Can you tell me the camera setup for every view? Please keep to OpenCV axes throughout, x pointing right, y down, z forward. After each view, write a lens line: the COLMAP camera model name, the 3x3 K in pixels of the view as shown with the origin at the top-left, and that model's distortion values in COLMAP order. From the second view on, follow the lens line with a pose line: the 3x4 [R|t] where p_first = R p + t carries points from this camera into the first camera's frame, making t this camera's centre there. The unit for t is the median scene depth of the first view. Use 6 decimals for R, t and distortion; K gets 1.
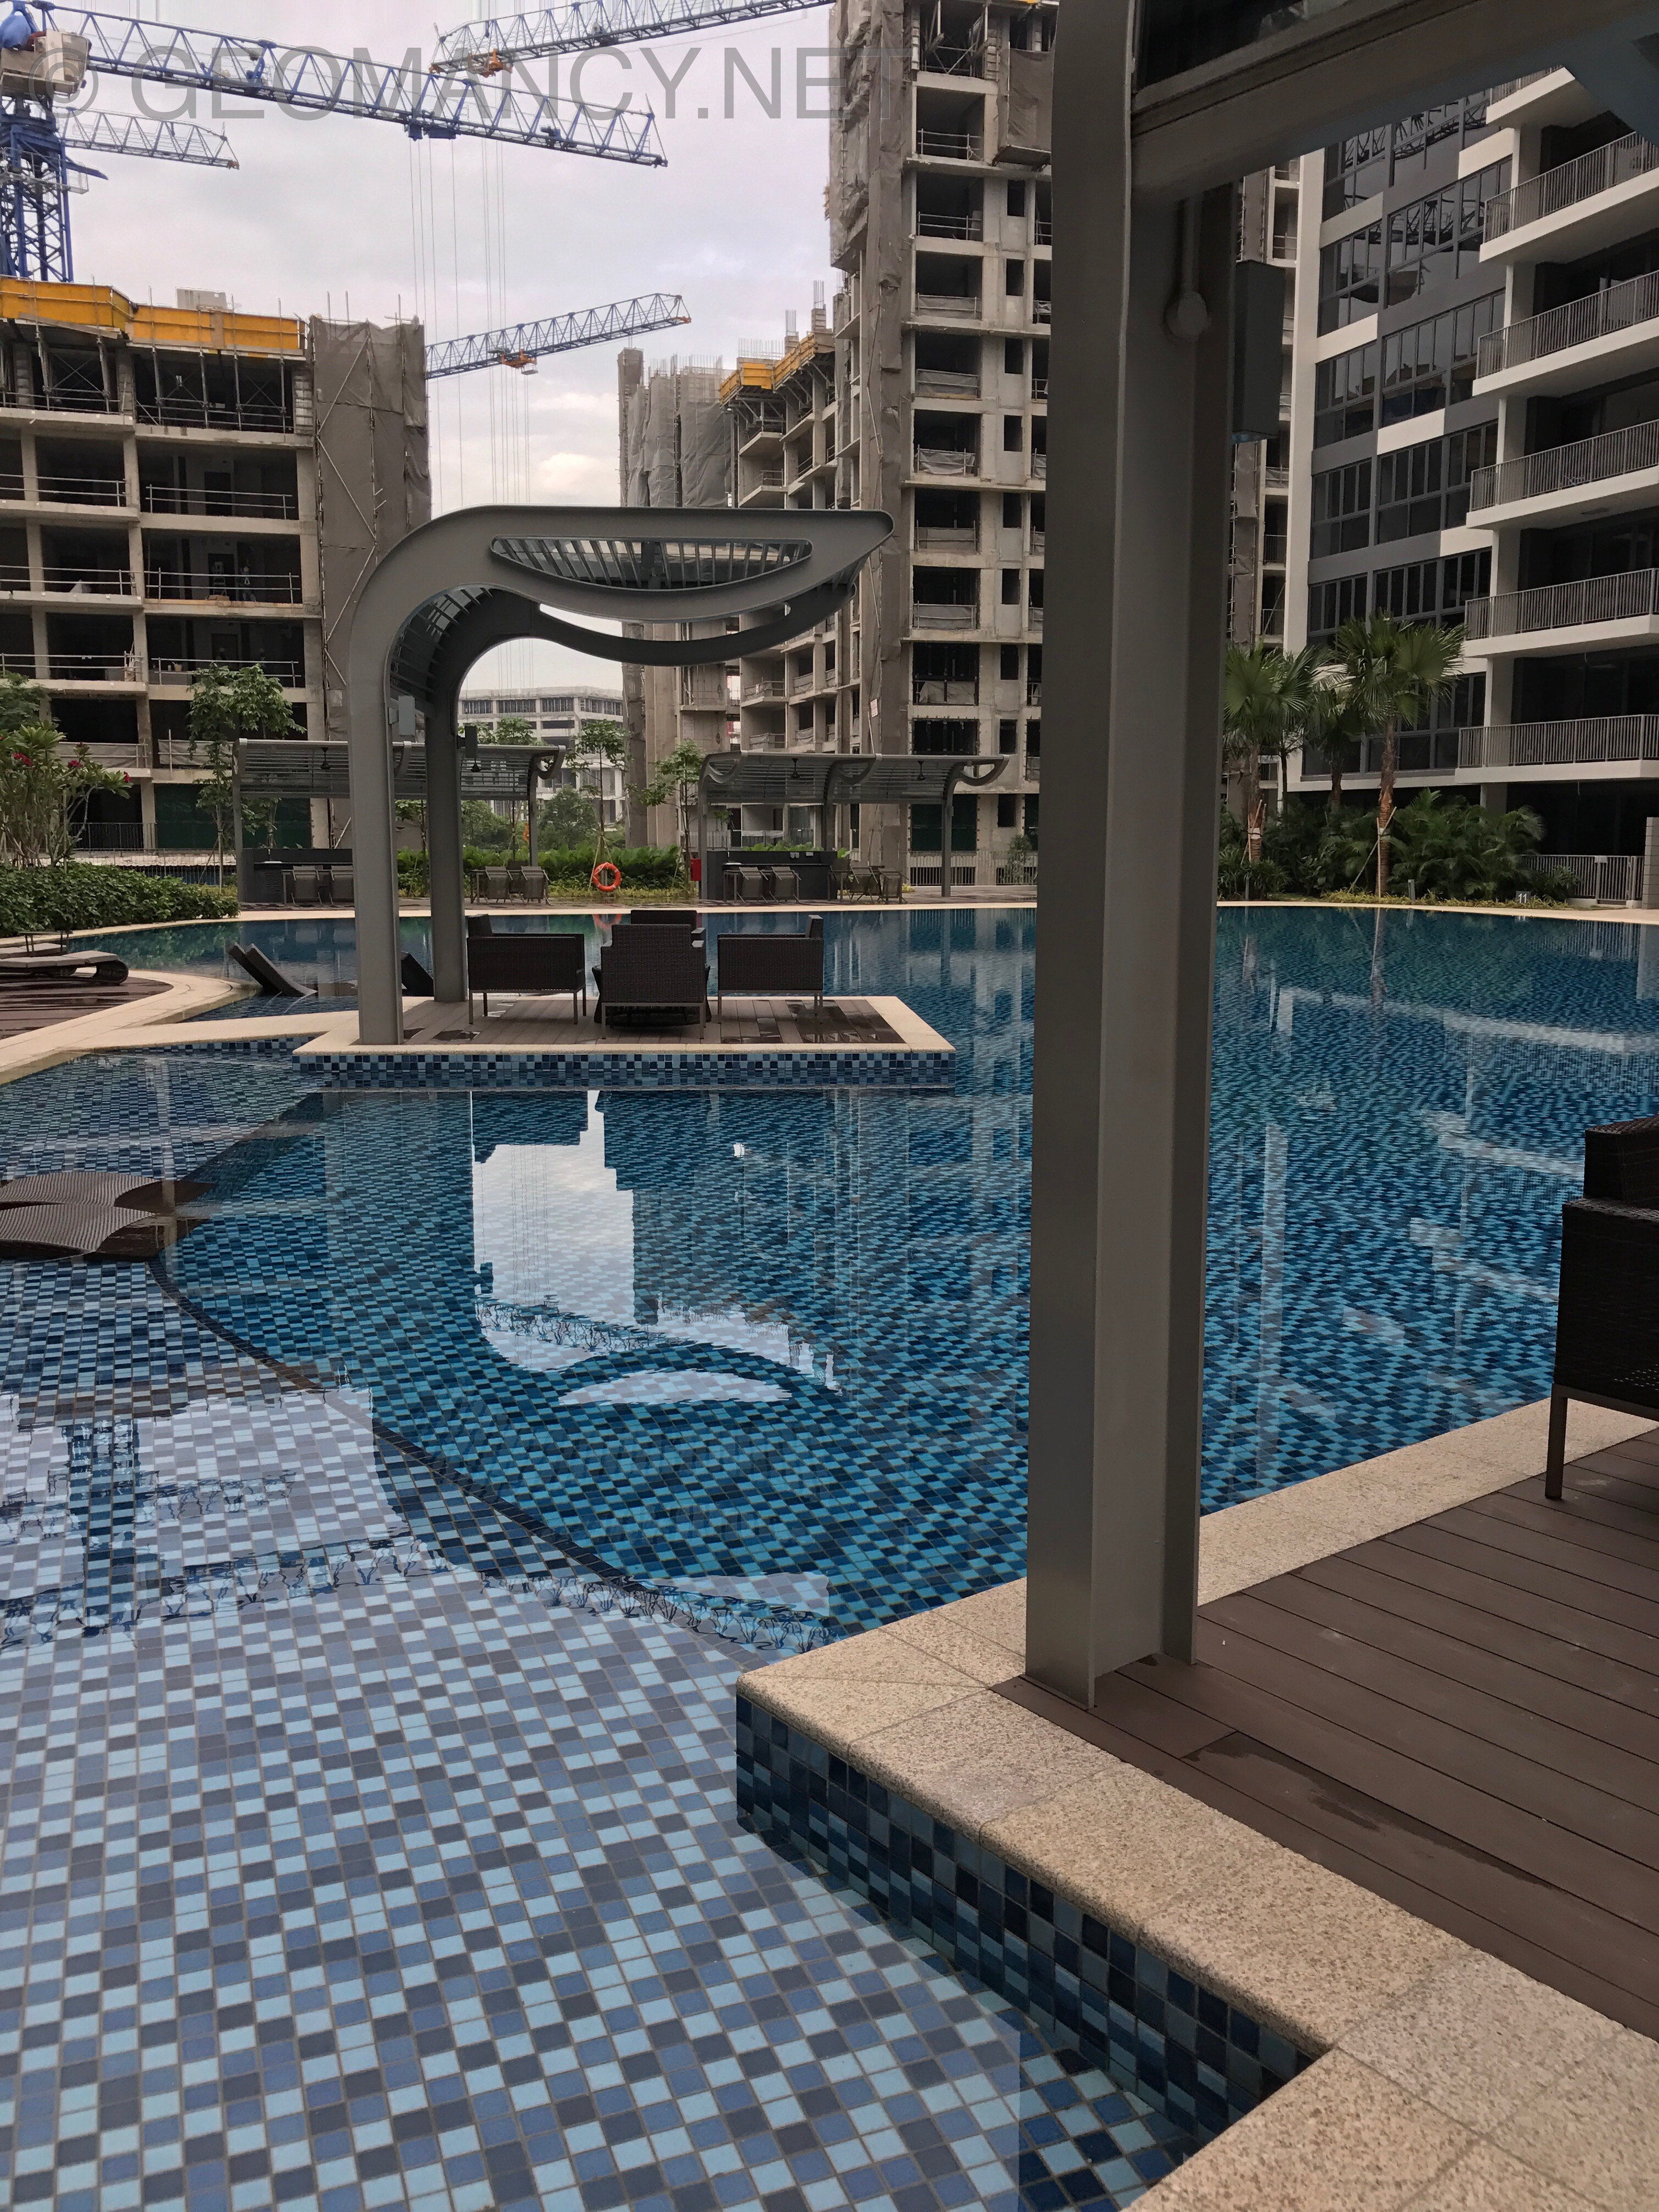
lens RADIAL K [[1809.1, 0, 829.5], [0, 1809.1, 1106.0], [0, 0, 1]] dist [0.006581, 0.013957]
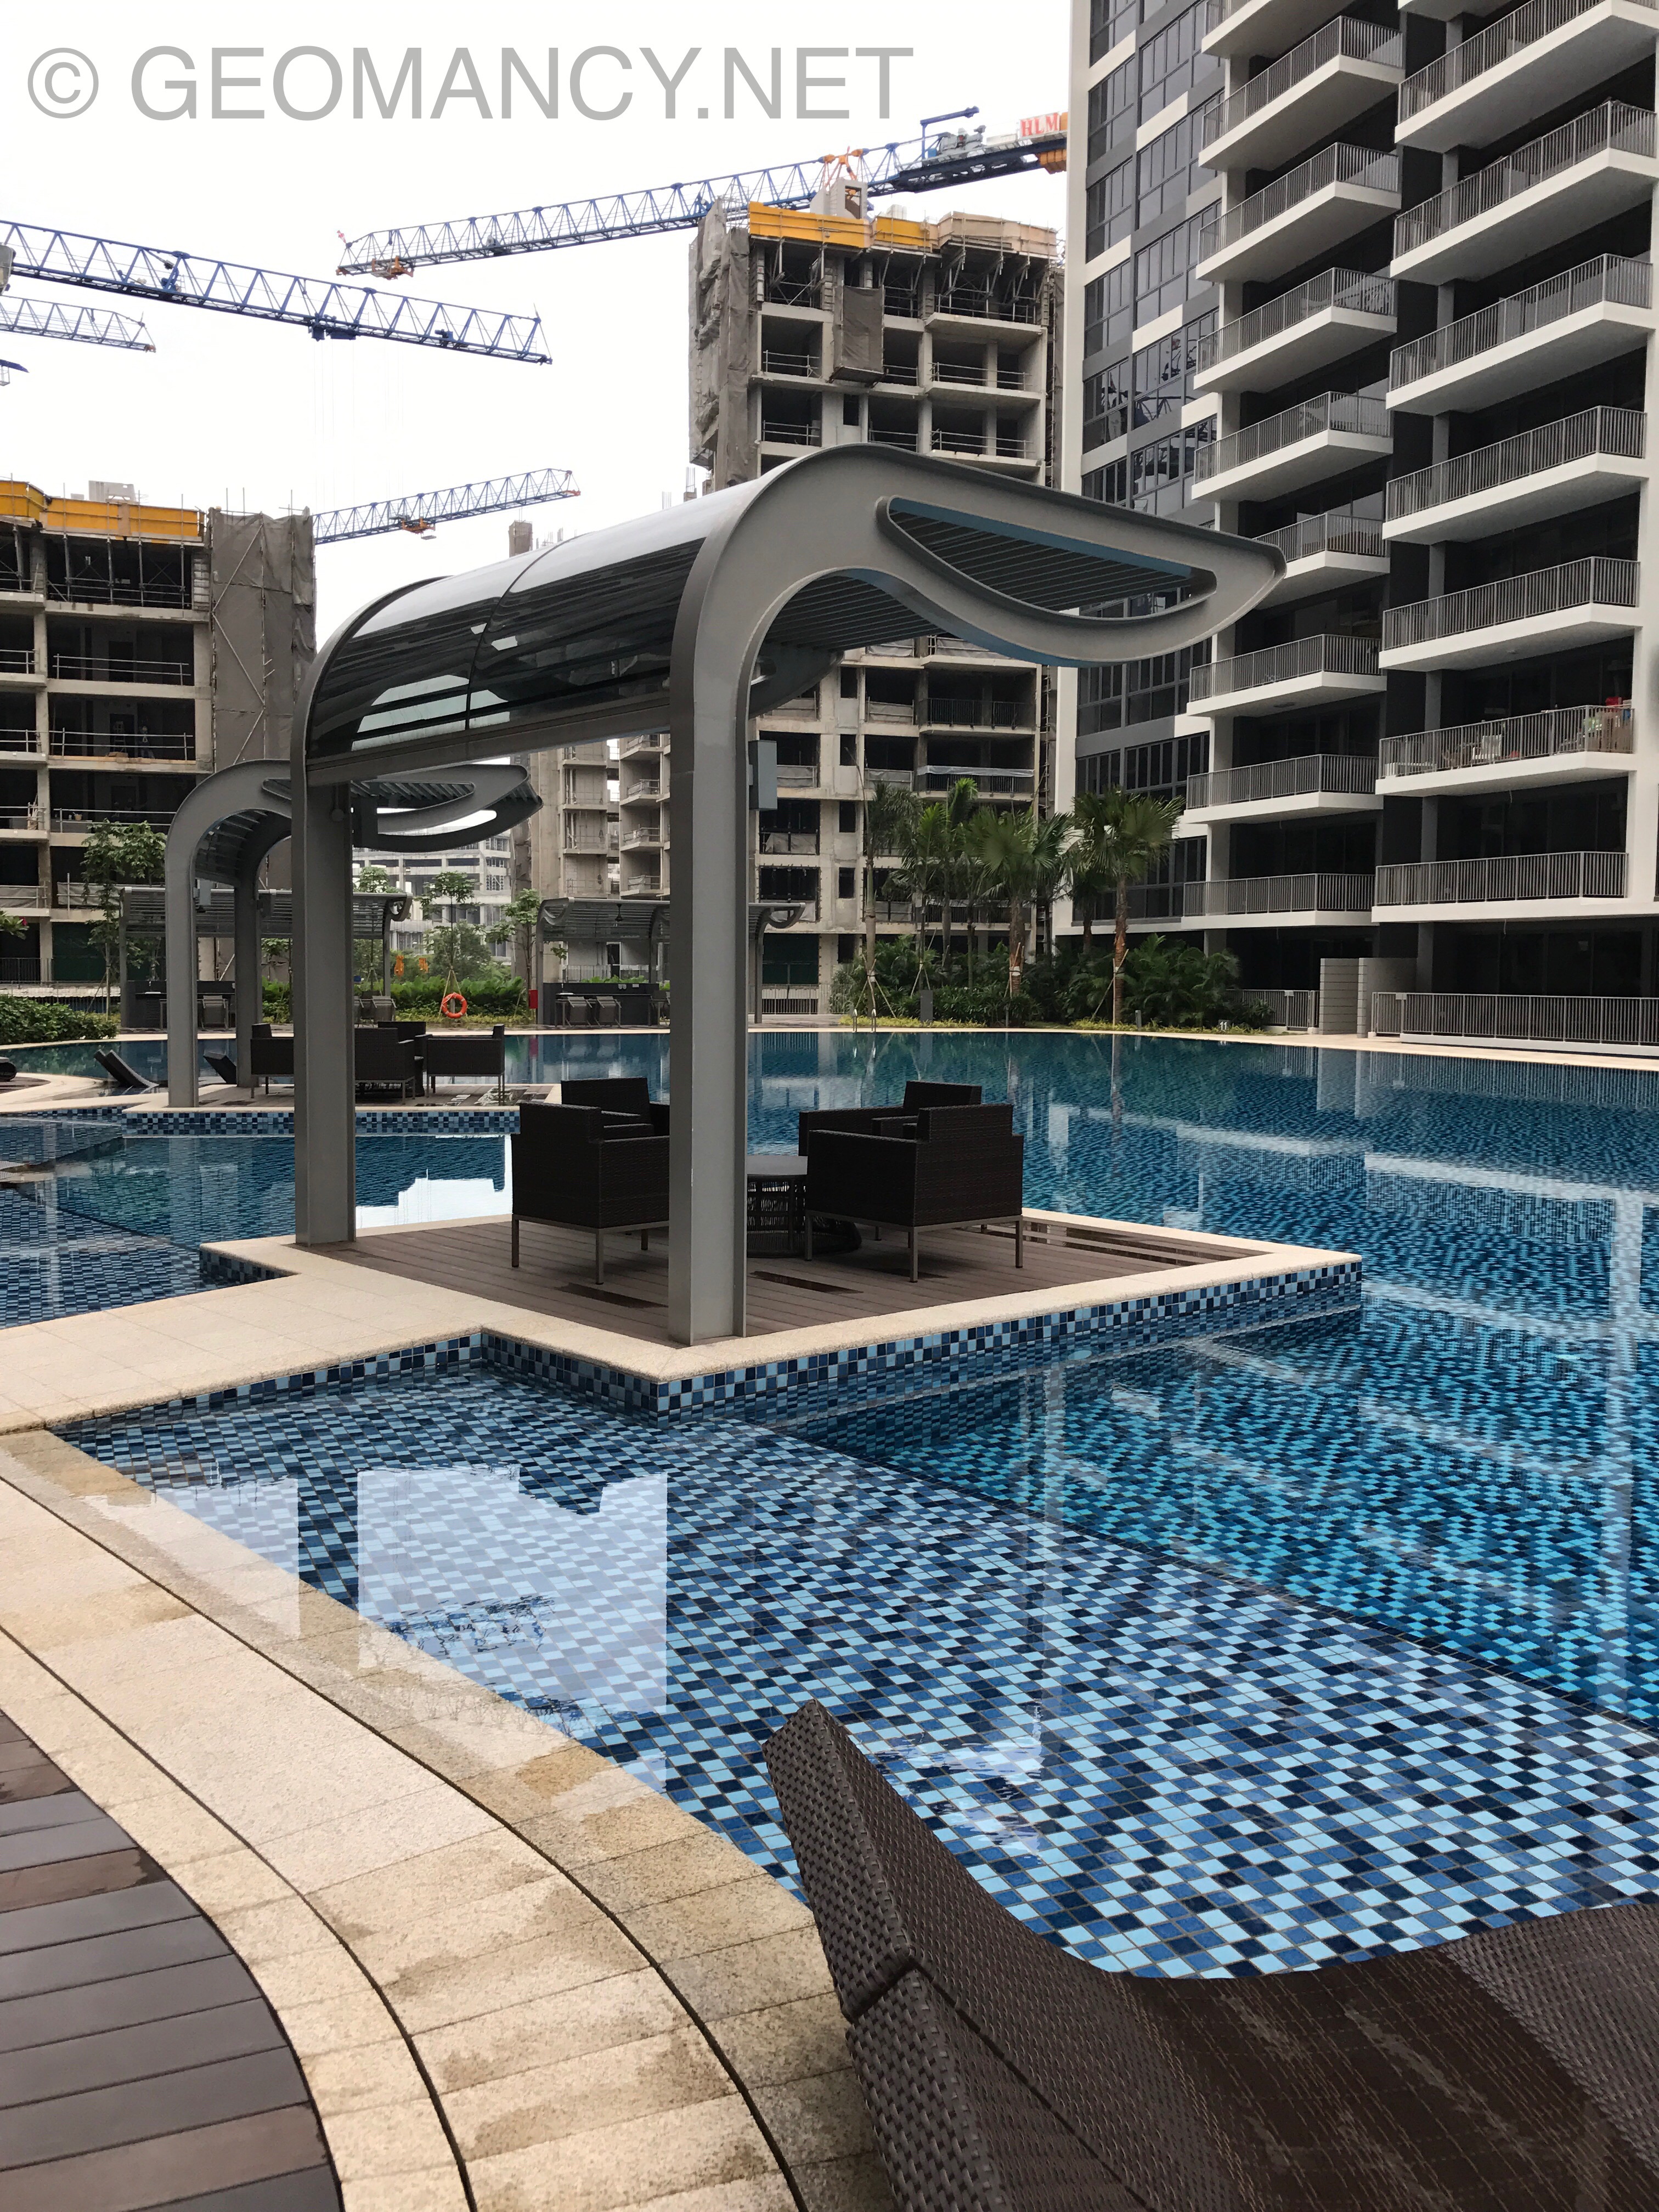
lens RADIAL K [[1832.4, 0, 832.8], [0, 1832.4, 1088.1], [0, 0, 1]] dist [0.001701, 0.015383]
pose [[0.998915, -0.000012, 0.046572, 0.043456], [0.003948, 0.996422, -0.084427, 0.015808], [-0.046404, 0.084519, 0.995341, -0.107489]]
